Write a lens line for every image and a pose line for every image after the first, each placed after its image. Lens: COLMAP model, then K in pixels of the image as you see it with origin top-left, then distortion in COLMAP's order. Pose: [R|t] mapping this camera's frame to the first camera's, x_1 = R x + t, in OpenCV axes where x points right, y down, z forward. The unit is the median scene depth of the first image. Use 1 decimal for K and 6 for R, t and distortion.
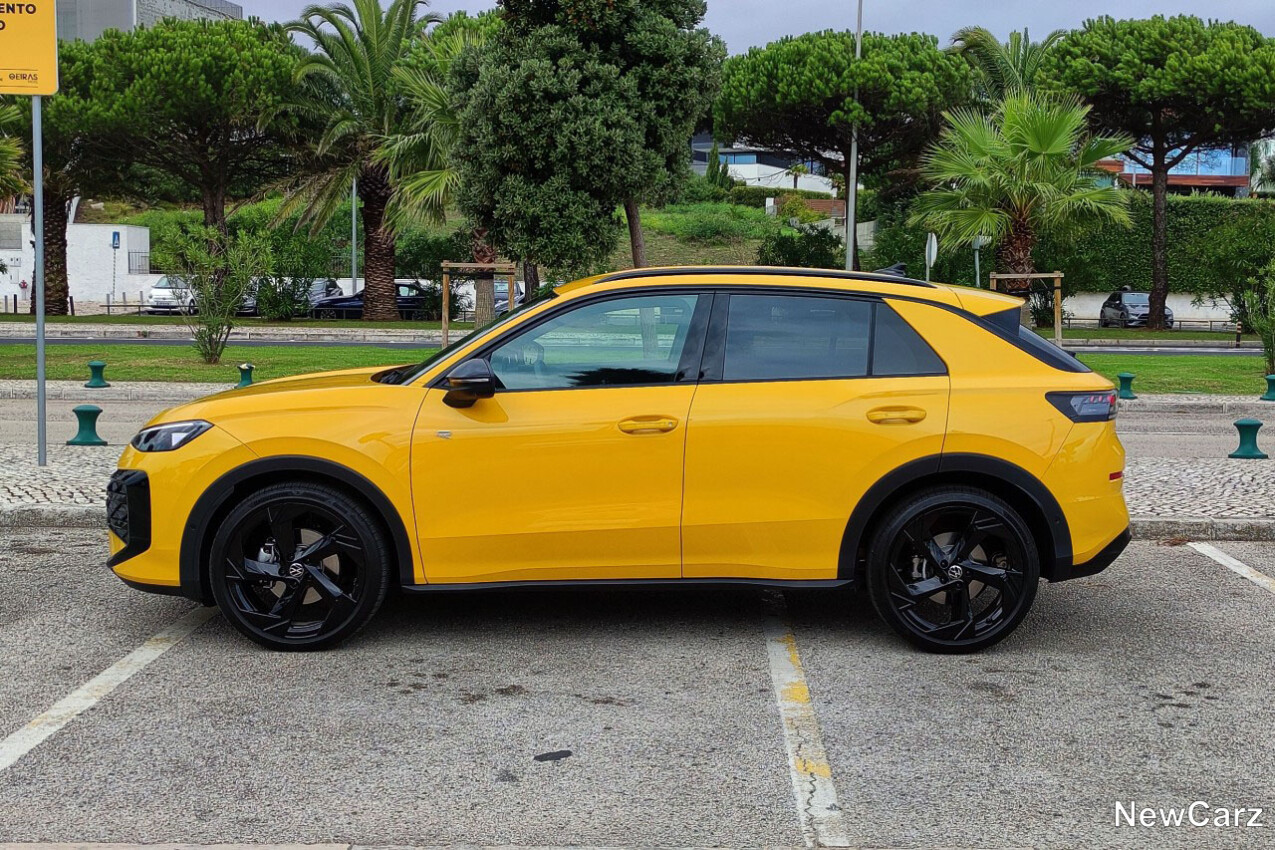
lens RADIAL K [[1369.8, 0, 641.4], [0, 1369.8, 497.4], [0, 0, 1]] dist [0.130993, -0.234436]
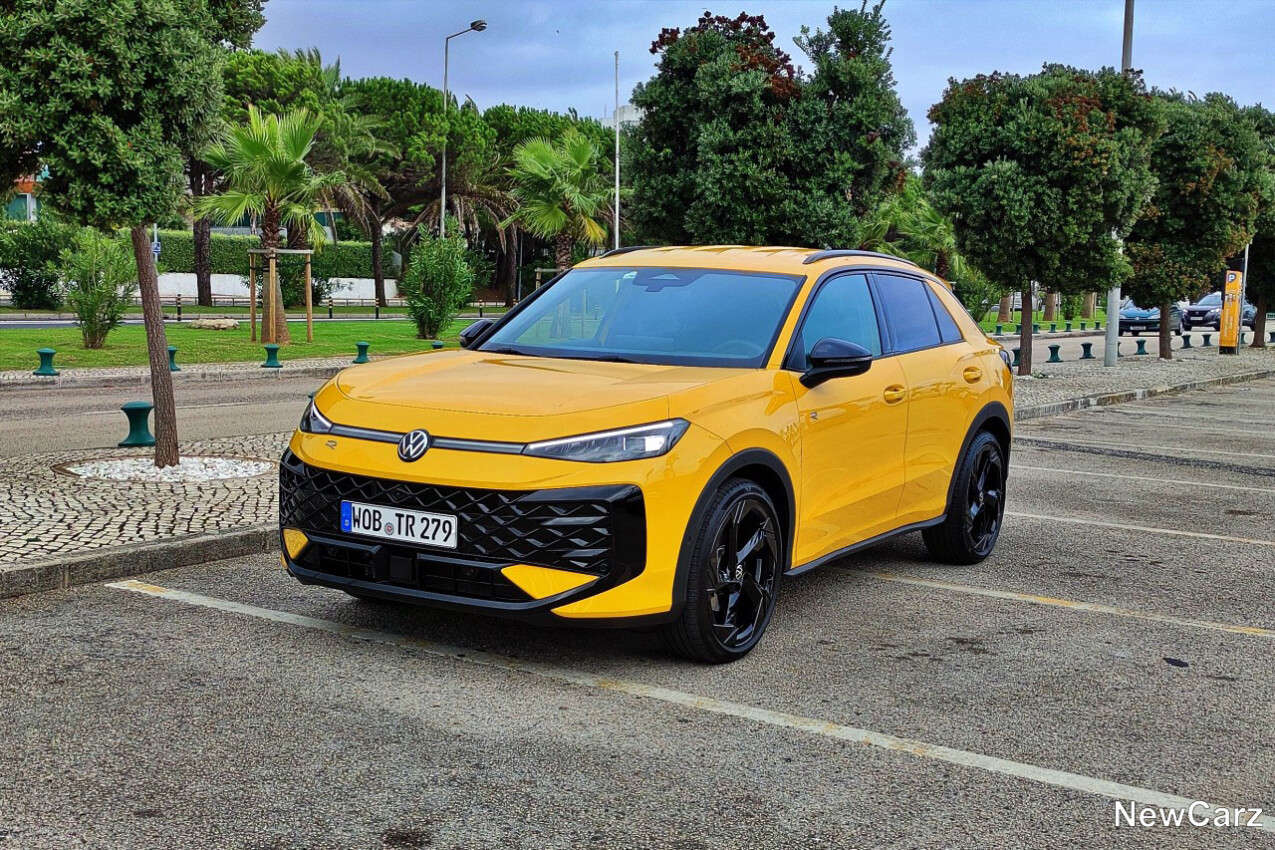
lens RADIAL K [[1369.8, 0, 641.4], [0, 1369.8, 497.4], [0, 0, 1]] dist [0.130993, -0.234436]
pose [[0.620958, -0.116896, 0.775078, -1.070084], [0.101683, 0.992475, 0.068220, -0.072331], [-0.777220, 0.036450, 0.628172, 0.496580]]
